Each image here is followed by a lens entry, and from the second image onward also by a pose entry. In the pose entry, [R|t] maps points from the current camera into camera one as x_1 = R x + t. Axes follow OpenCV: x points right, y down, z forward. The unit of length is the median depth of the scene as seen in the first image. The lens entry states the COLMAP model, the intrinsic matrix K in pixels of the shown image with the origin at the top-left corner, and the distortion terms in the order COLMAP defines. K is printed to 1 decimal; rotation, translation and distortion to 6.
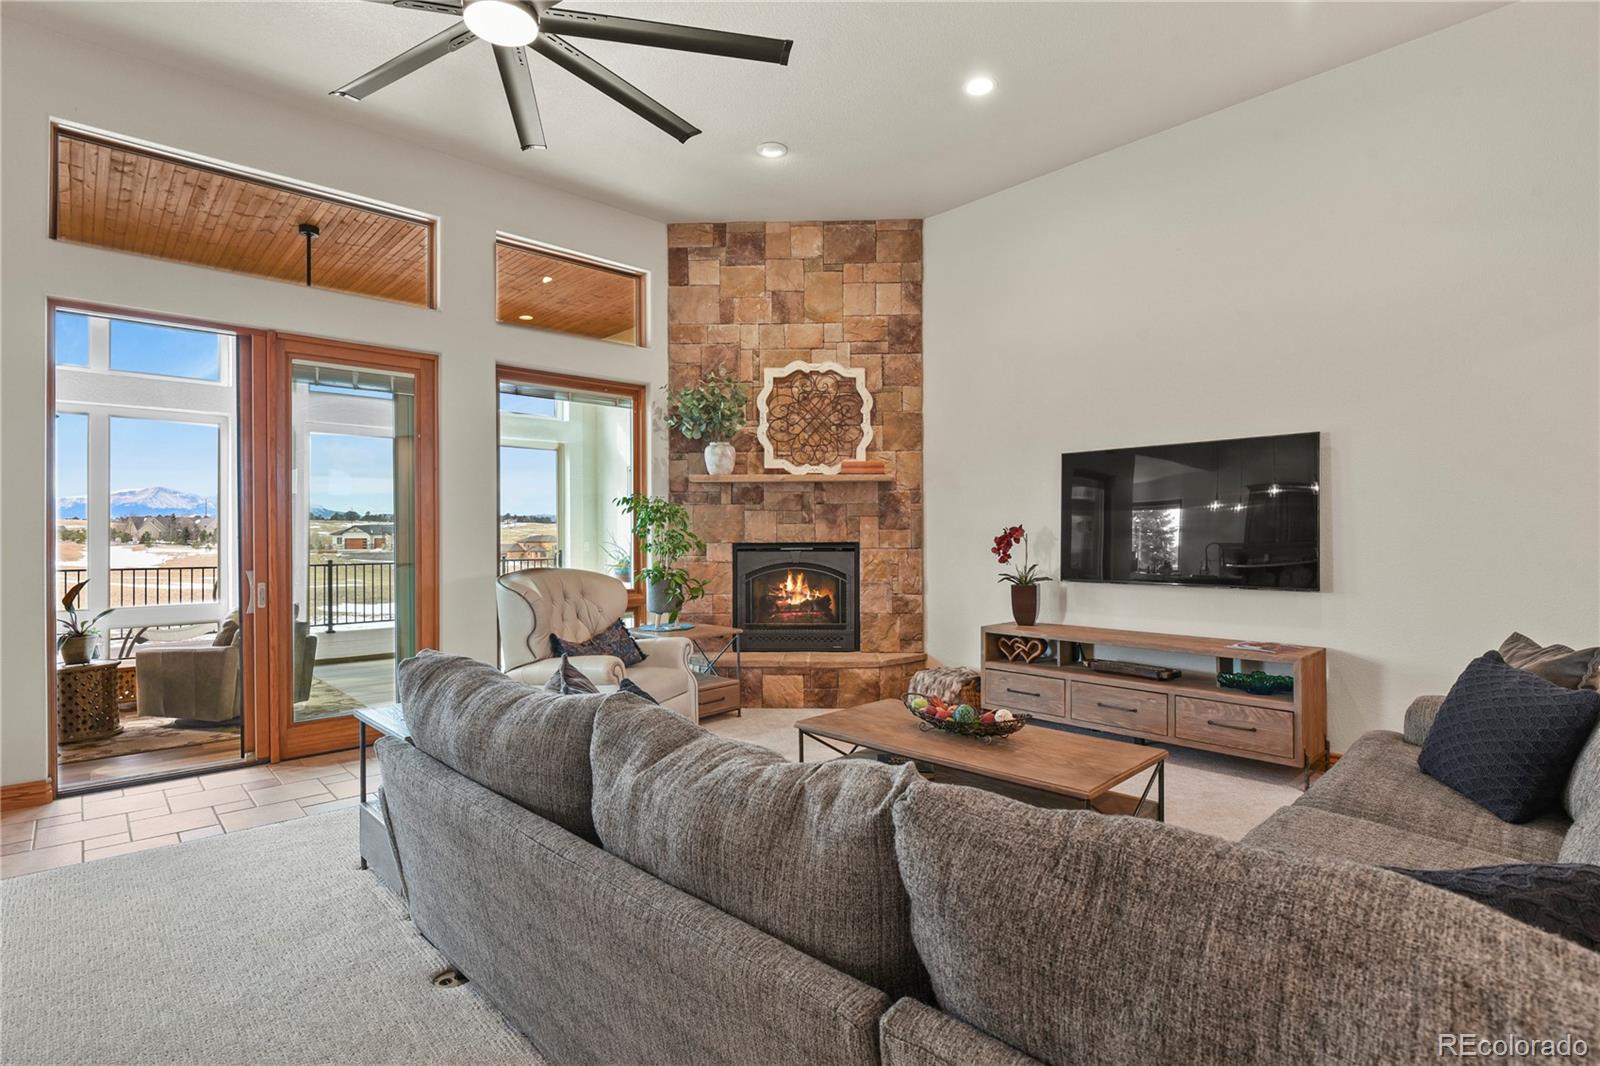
lens RADIAL K [[779.2, 0, 806.3], [0, 779.2, 534.4], [0, 0, 1]] dist [-0.010347, -0.003301]
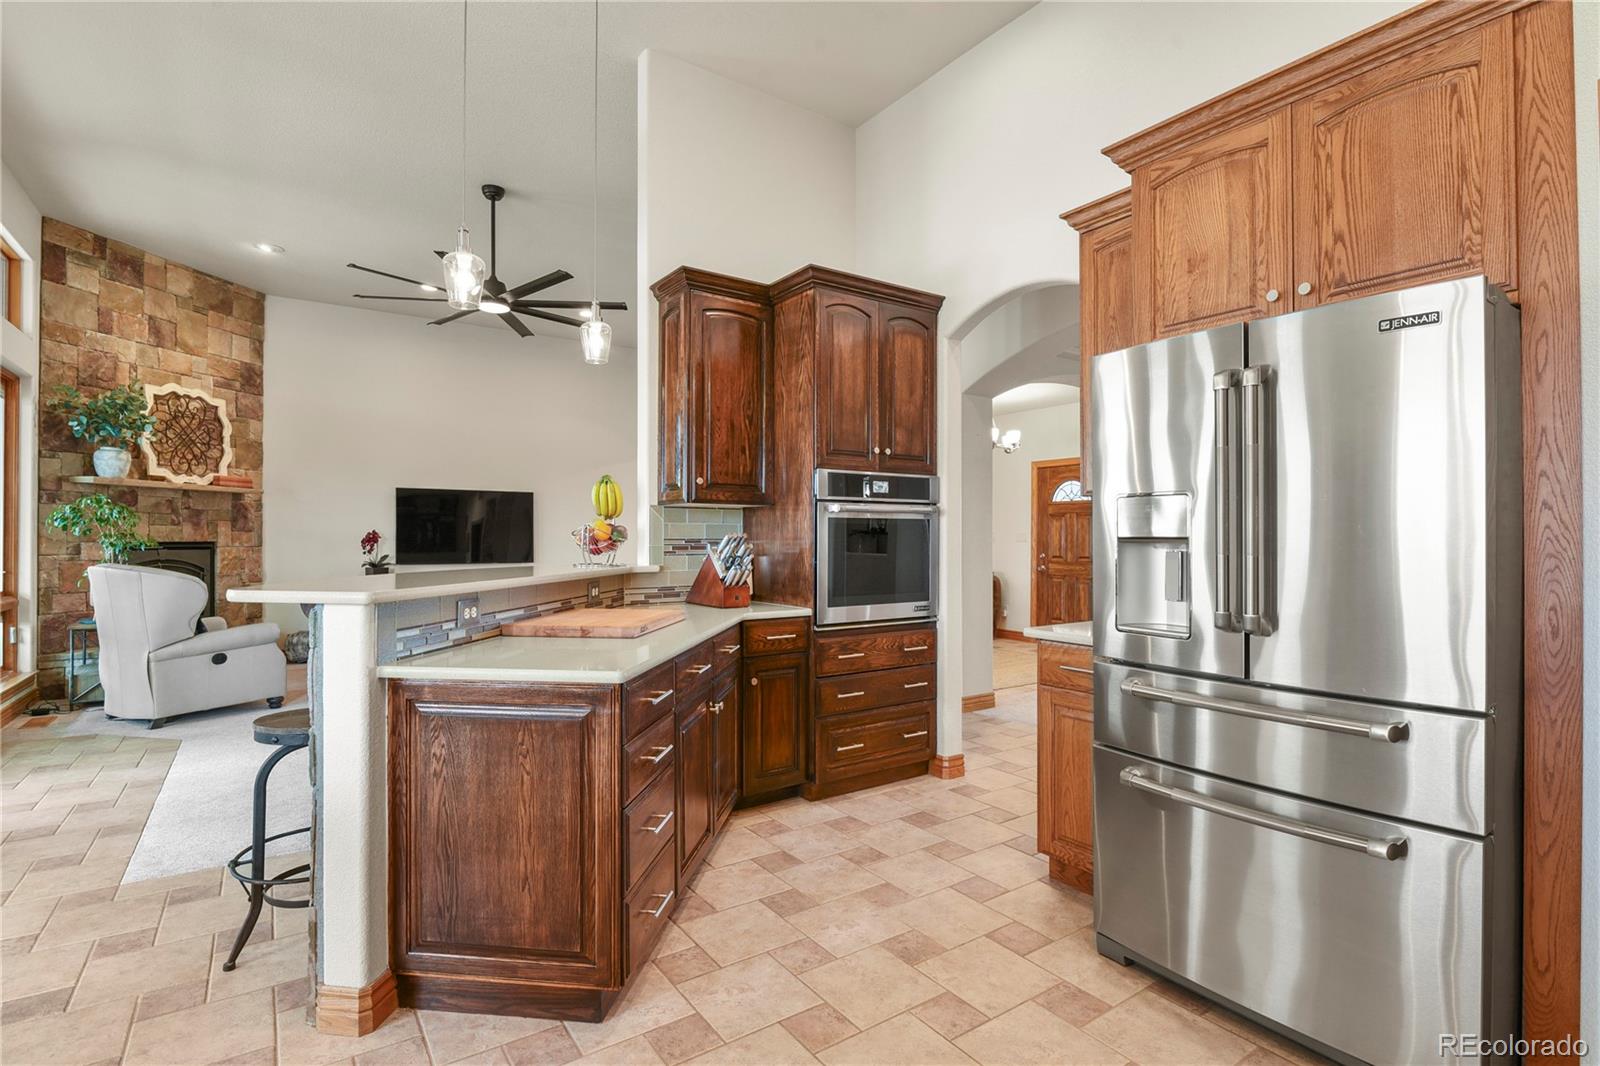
lens RADIAL K [[779.2, 0, 808.0], [0, 779.2, 533.6], [0, 0, 1]] dist [-0.010347, -0.003301]
pose [[0.163397, 0.013402, 0.986469, -0.972573], [-0.000571, 0.999909, -0.013490, 0.013141], [-0.986560, 0.001641, 0.163390, -0.106841]]
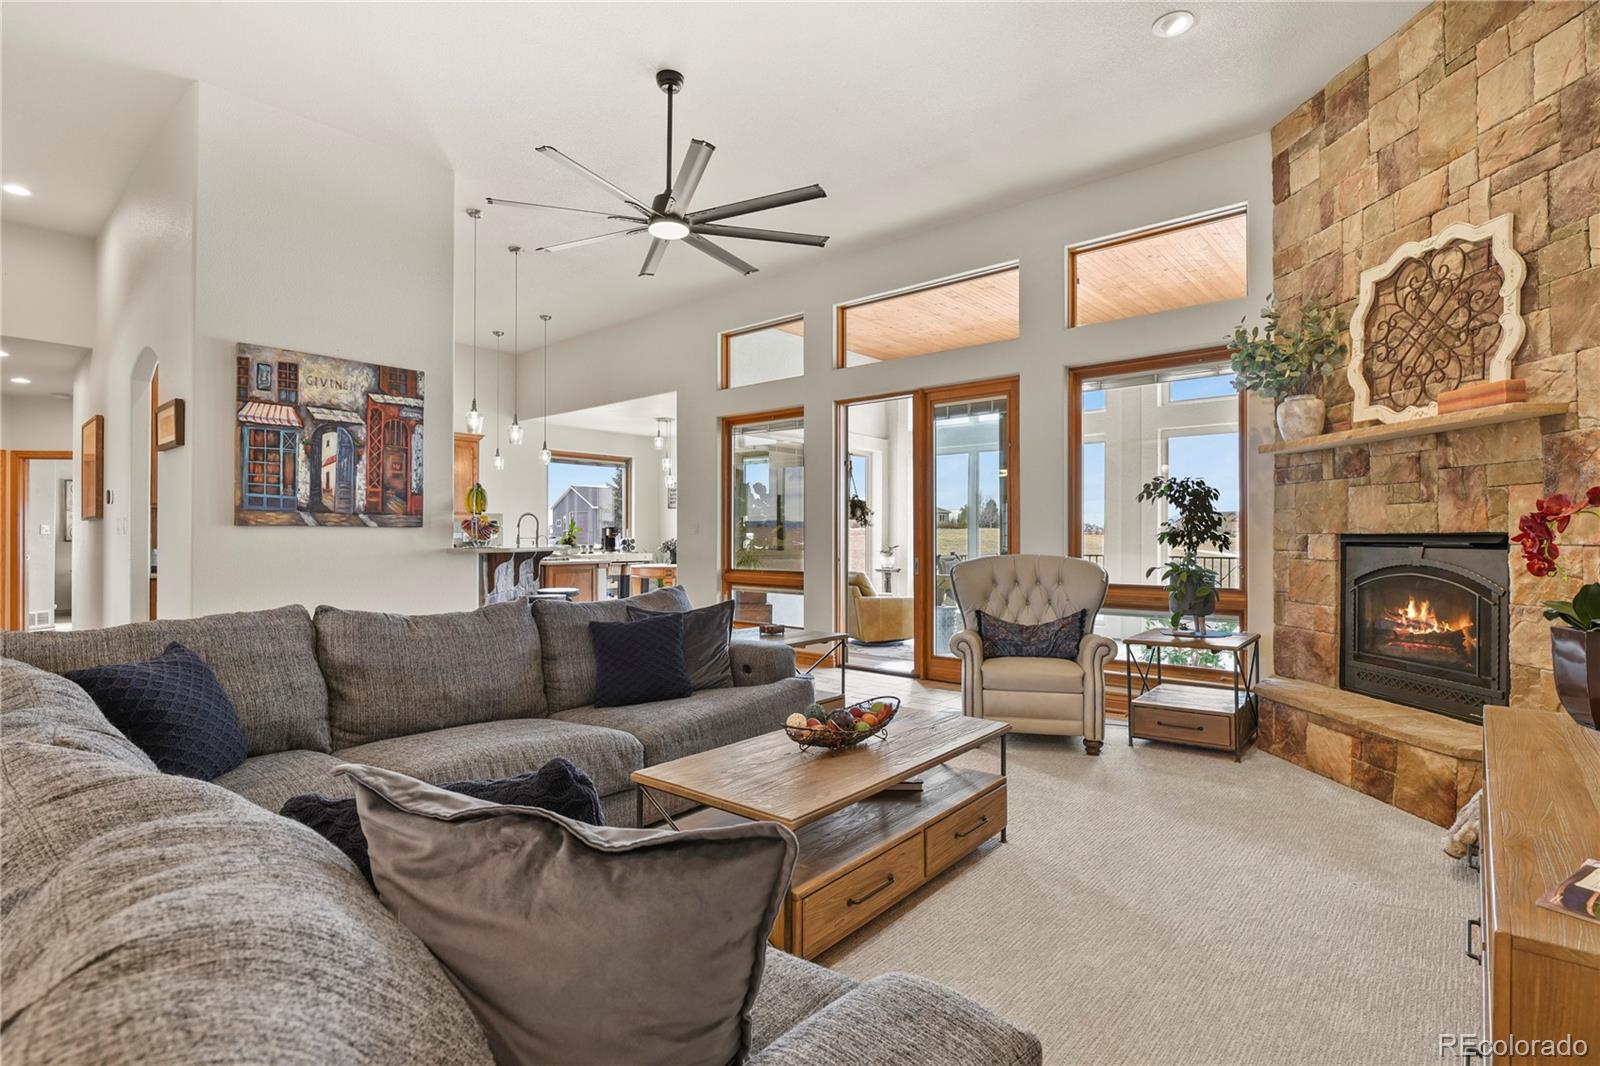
lens RADIAL K [[779.2, 0, 803.7], [0, 779.2, 531.1], [0, 0, 1]] dist [-0.010347, -0.003301]
pose [[0.092400, -0.002857, -0.995718, 0.561293], [-0.001667, 0.999994, -0.003024, 0.011541], [0.995721, 0.001939, 0.092394, 0.457673]]
